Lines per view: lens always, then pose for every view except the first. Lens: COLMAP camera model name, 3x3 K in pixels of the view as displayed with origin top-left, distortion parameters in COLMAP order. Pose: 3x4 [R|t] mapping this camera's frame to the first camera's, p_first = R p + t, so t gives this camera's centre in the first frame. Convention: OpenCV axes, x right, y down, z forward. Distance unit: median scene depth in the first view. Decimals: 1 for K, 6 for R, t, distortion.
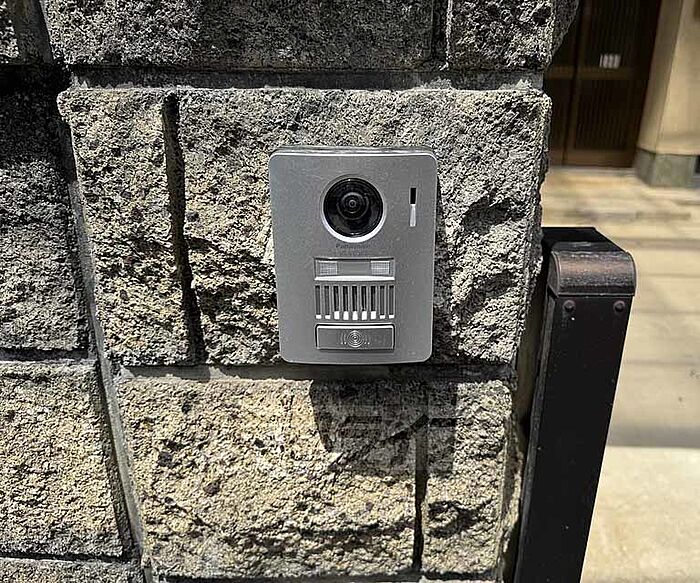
lens RADIAL K [[553.3, 0, 353.3], [0, 553.3, 293.7], [0, 0, 1]] dist [0.069616, -0.095714]
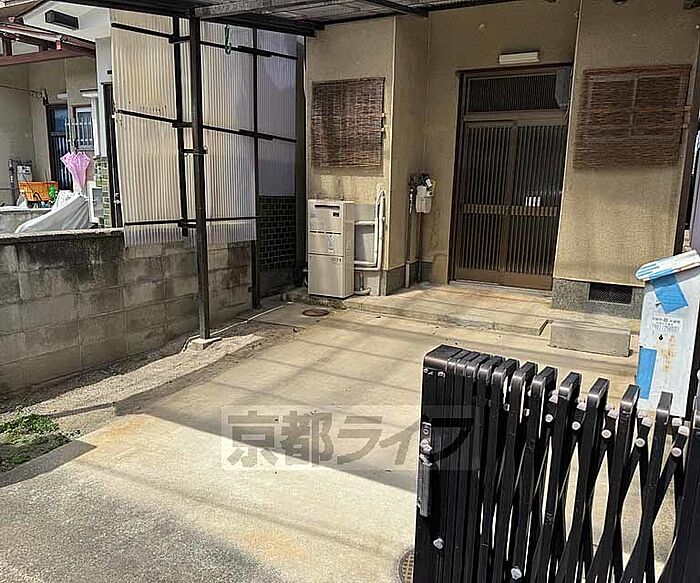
lens RADIAL K [[553.3, 0, 359.0], [0, 553.3, 299.7], [0, 0, 1]] dist [0.069616, -0.095714]
pose [[0.921291, 0.106678, -0.373955, 7.157212], [-0.166767, 0.977105, -0.132115, 0.124453], [0.351300, 0.184080, 0.917989, -2.316664]]
